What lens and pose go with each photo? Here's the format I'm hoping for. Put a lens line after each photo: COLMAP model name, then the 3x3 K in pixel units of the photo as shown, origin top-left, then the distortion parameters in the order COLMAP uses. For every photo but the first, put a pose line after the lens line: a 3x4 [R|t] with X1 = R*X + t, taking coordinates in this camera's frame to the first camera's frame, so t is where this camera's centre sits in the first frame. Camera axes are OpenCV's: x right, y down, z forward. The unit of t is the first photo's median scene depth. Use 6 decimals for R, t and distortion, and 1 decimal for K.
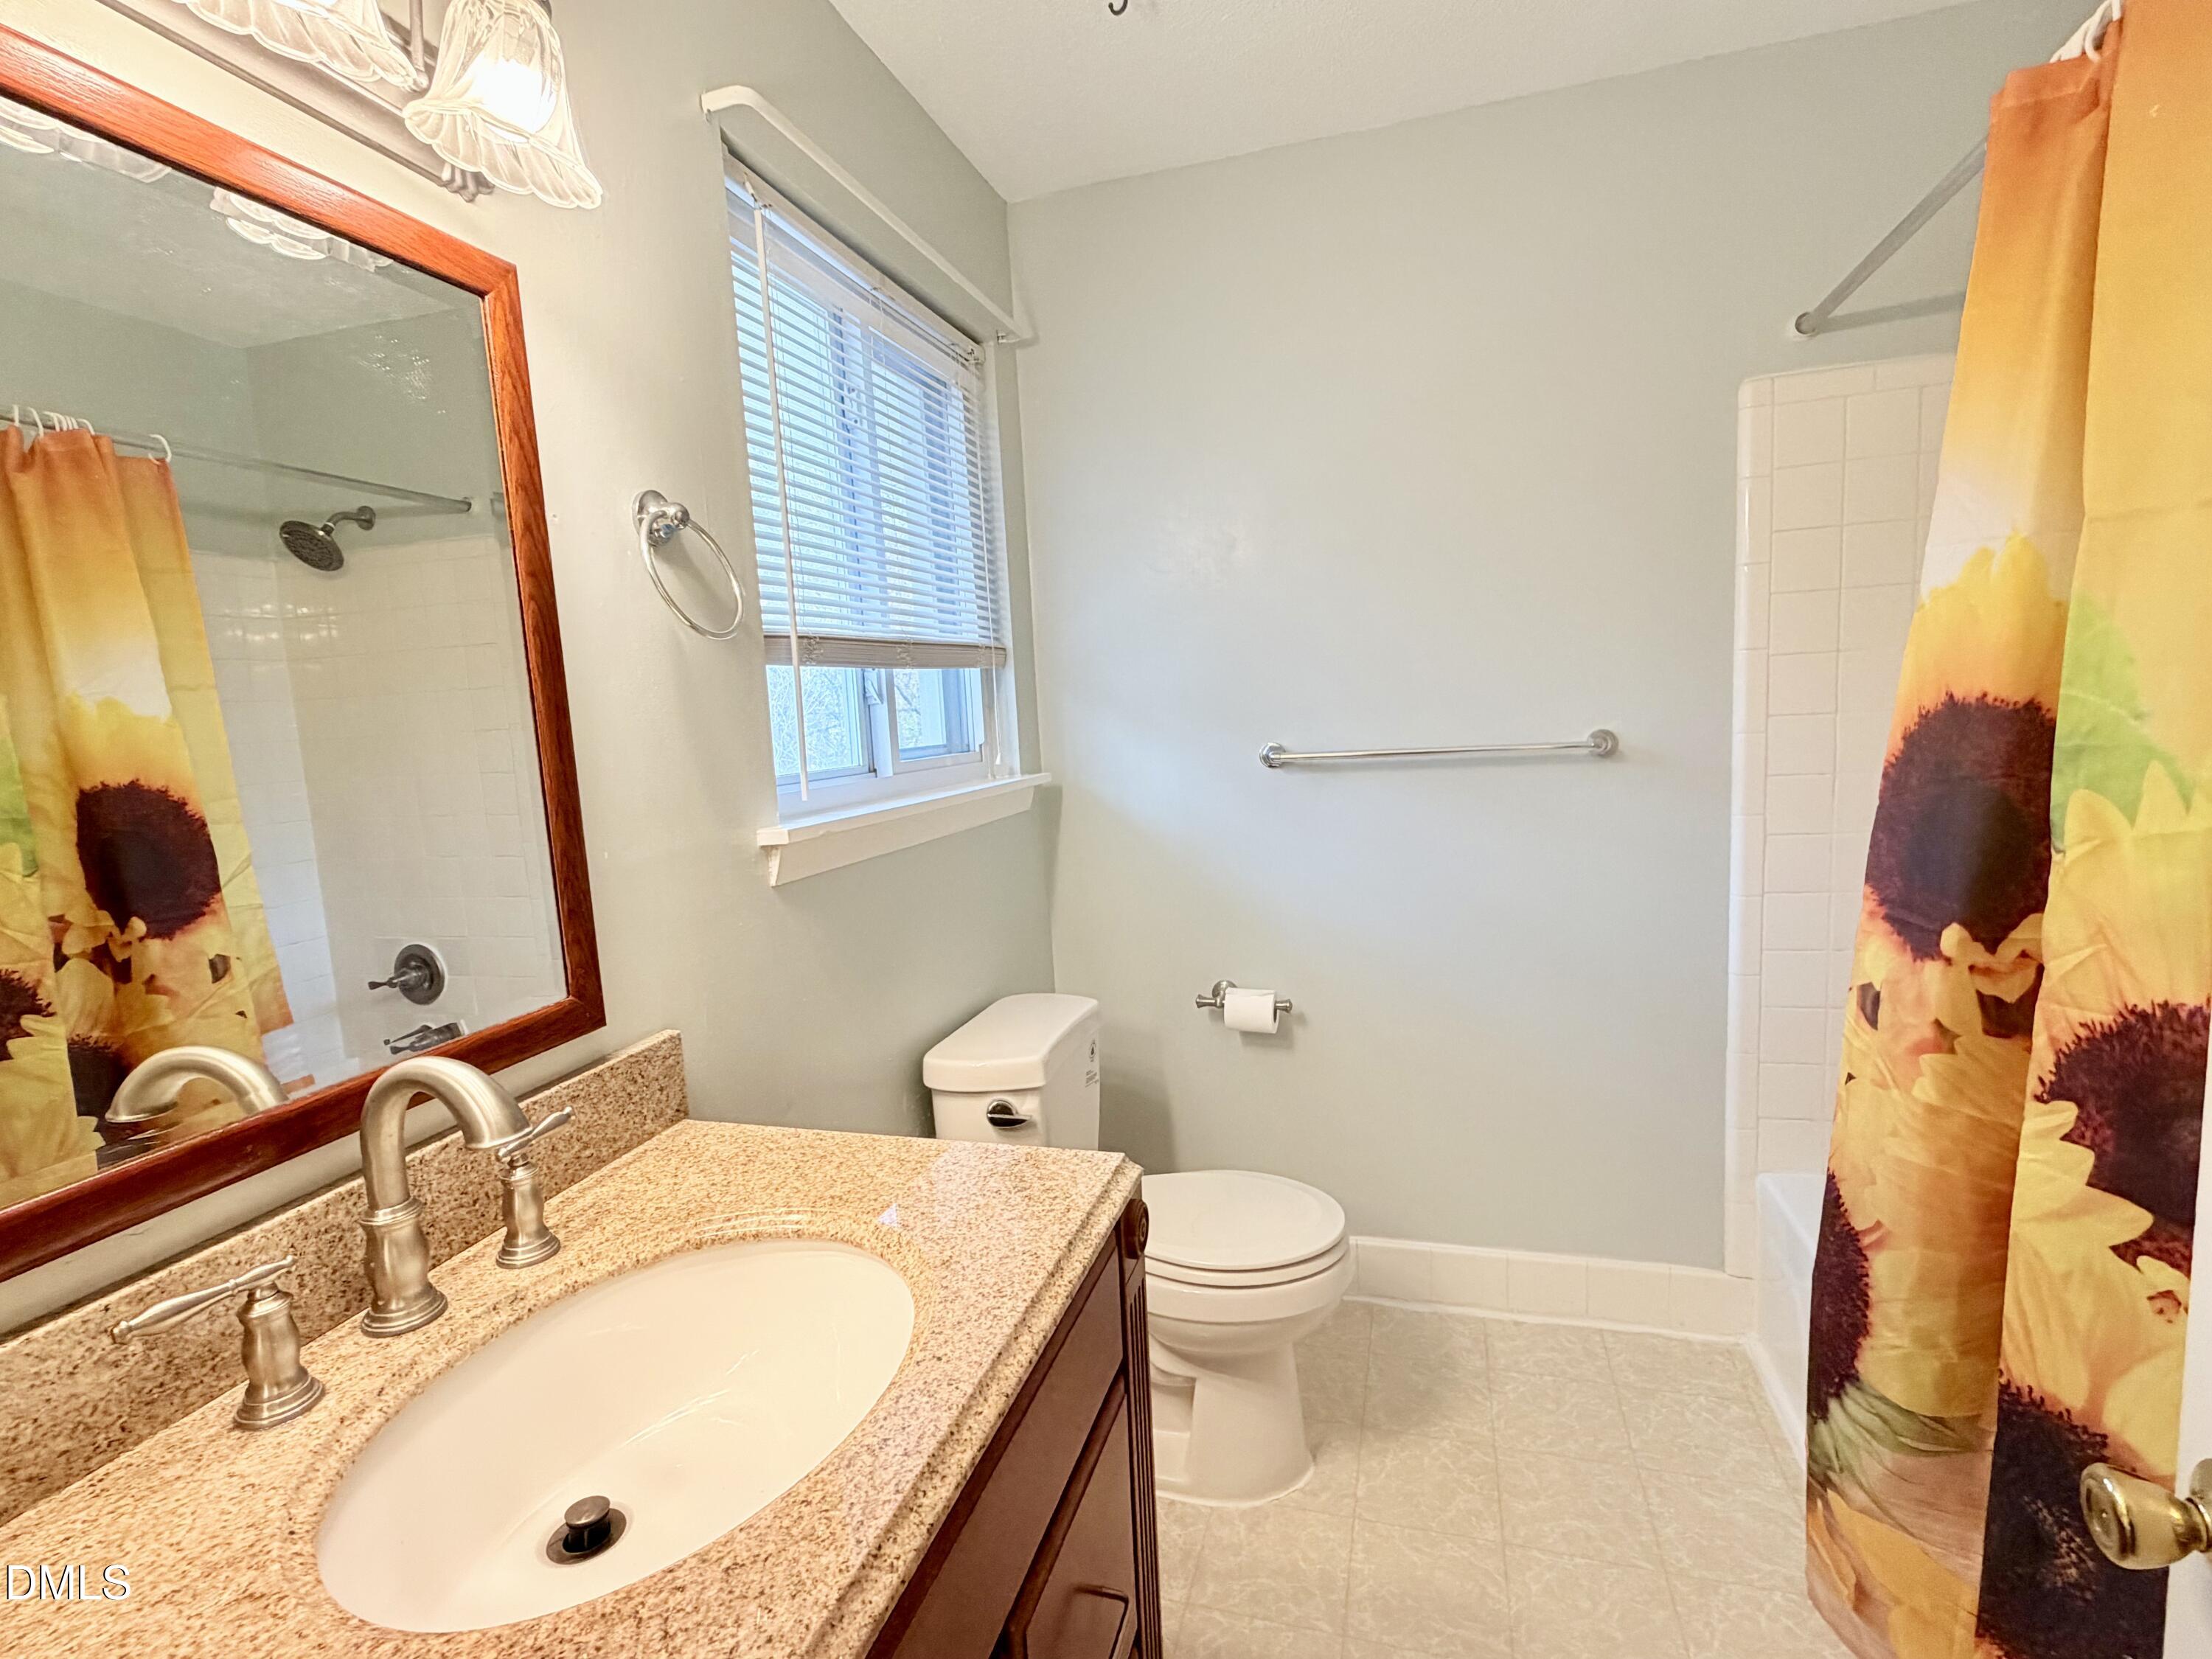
lens RADIAL K [[1060.1, 0, 1112.4], [0, 1060.1, 824.8], [0, 0, 1]] dist [-0.001687, -0.000528]
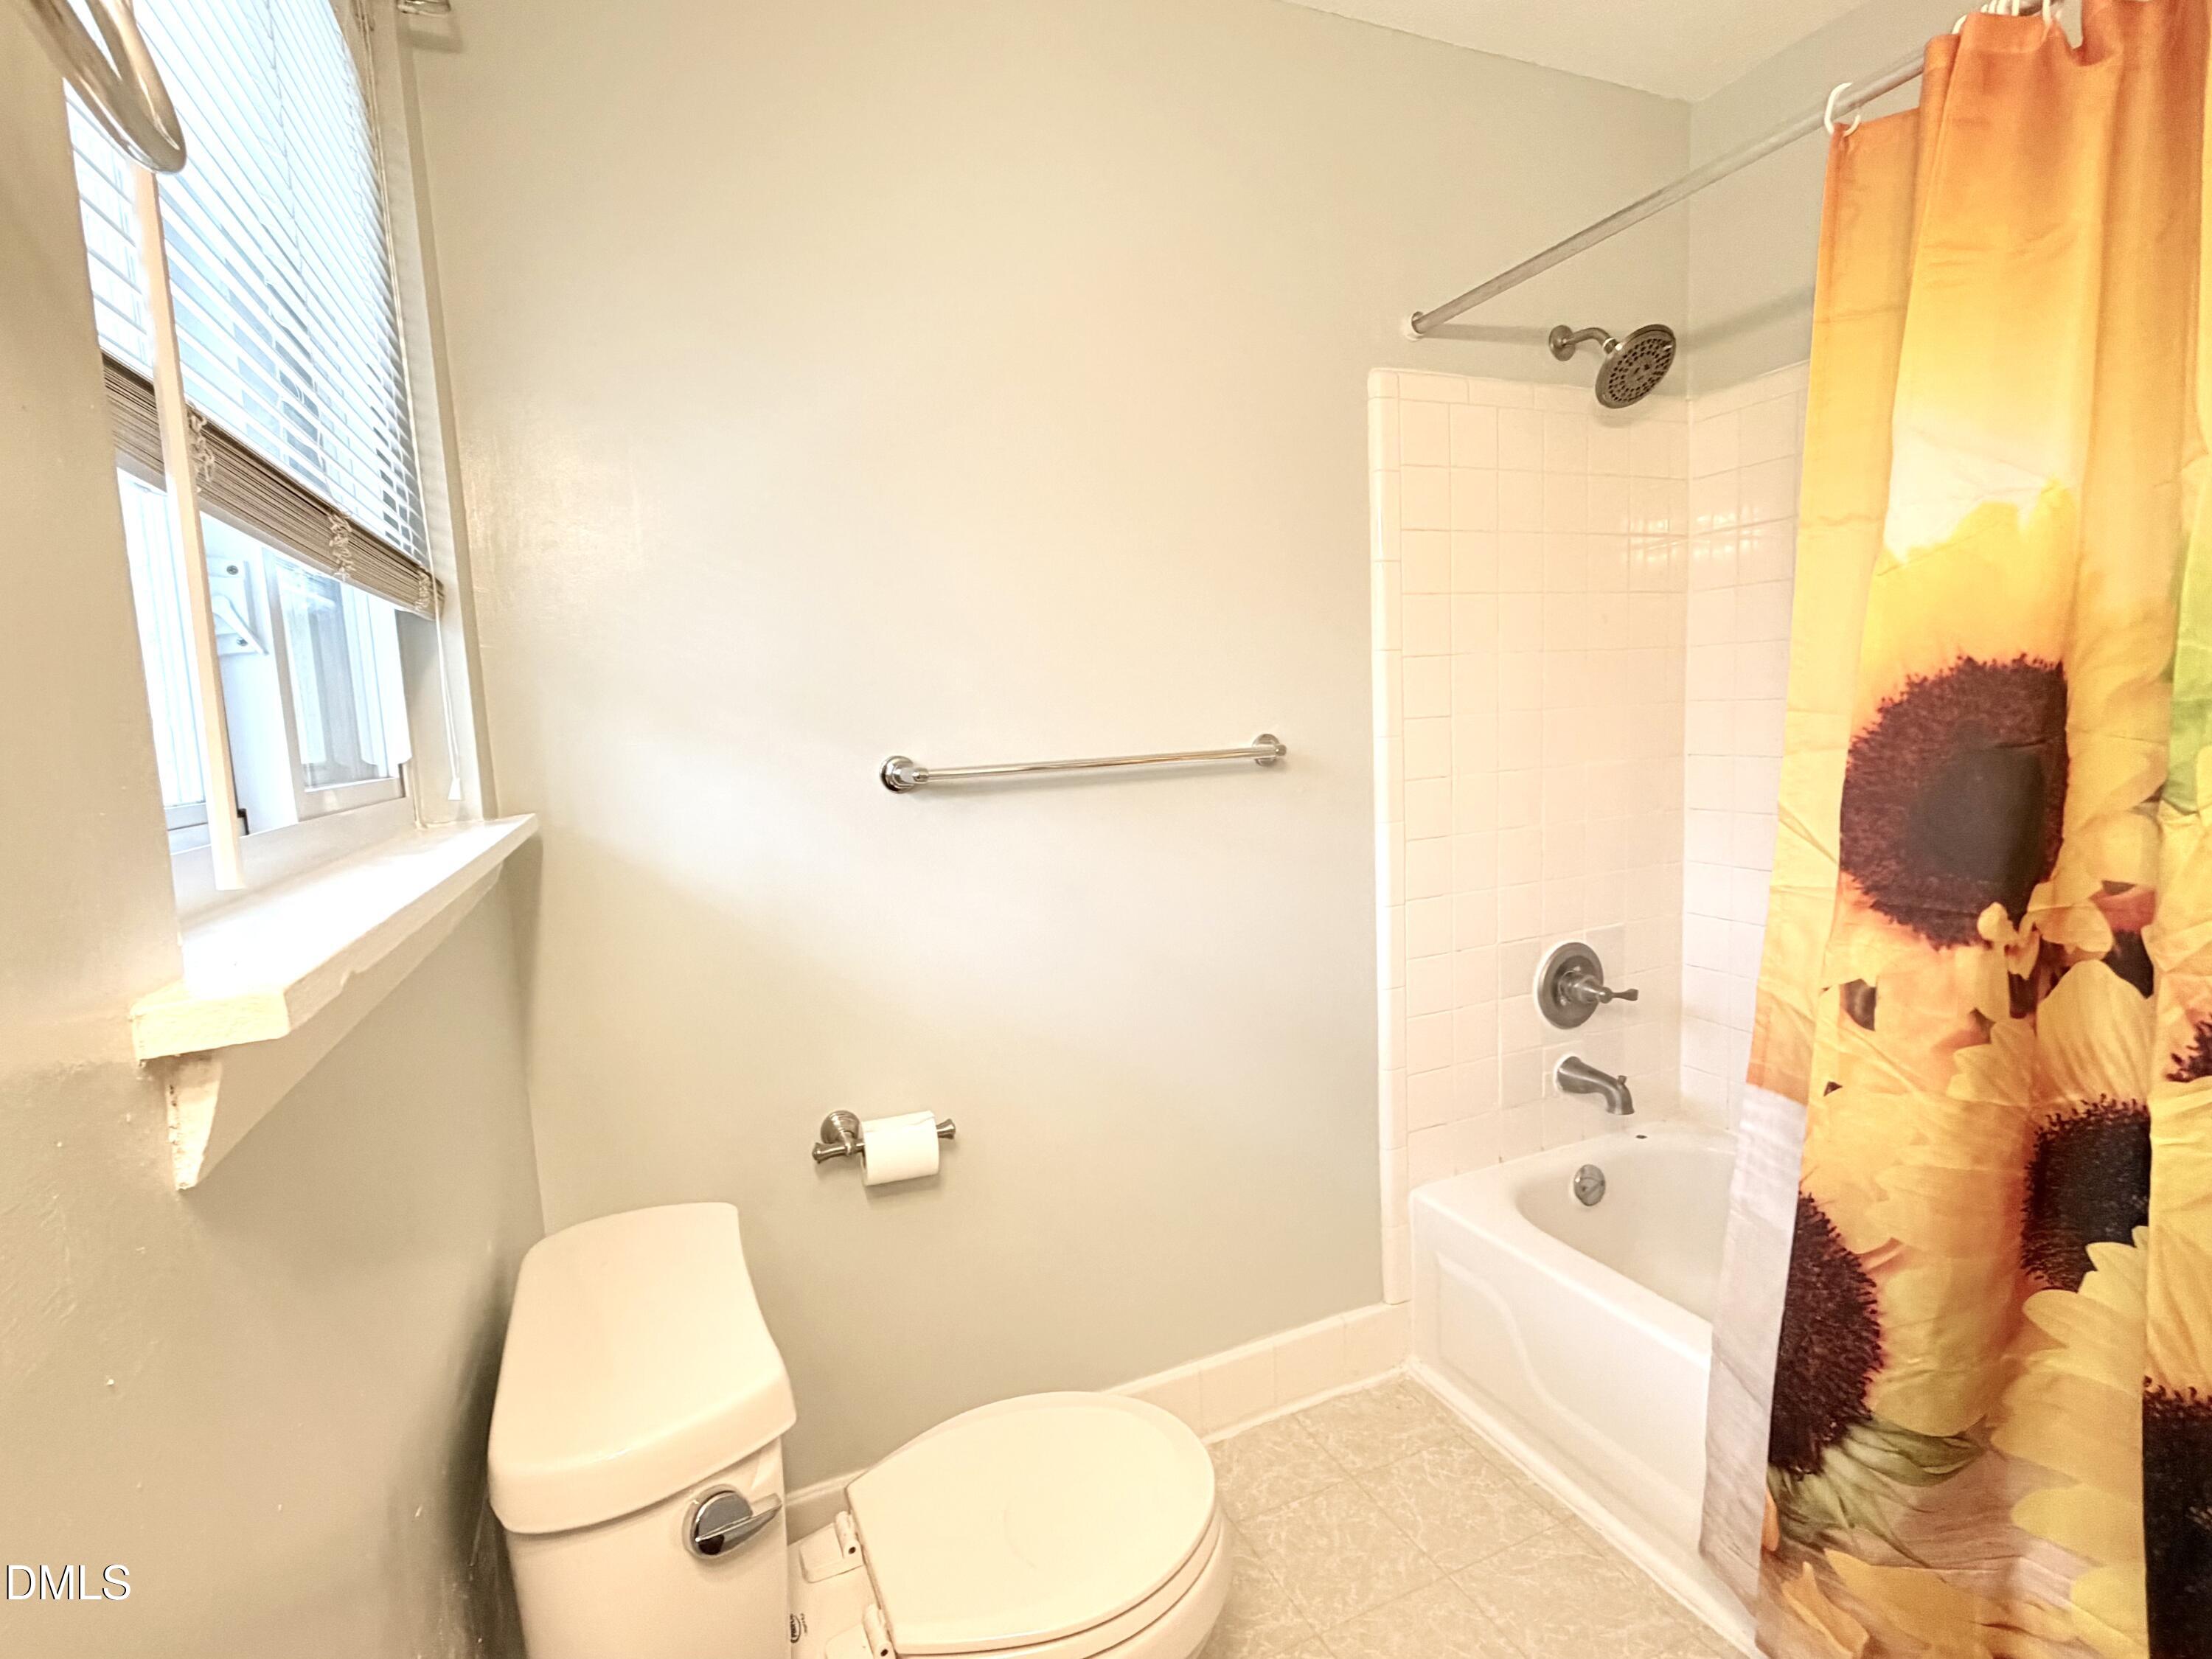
lens RADIAL K [[1060.1, 0, 1112.4], [0, 1060.1, 824.8], [0, 0, 1]] dist [-0.001687, -0.000528]
pose [[0.765166, -0.050294, 0.641865, -0.355366], [0.078344, 0.996809, -0.015288, -0.020007], [-0.639048, 0.061984, 0.766665, 0.706364]]
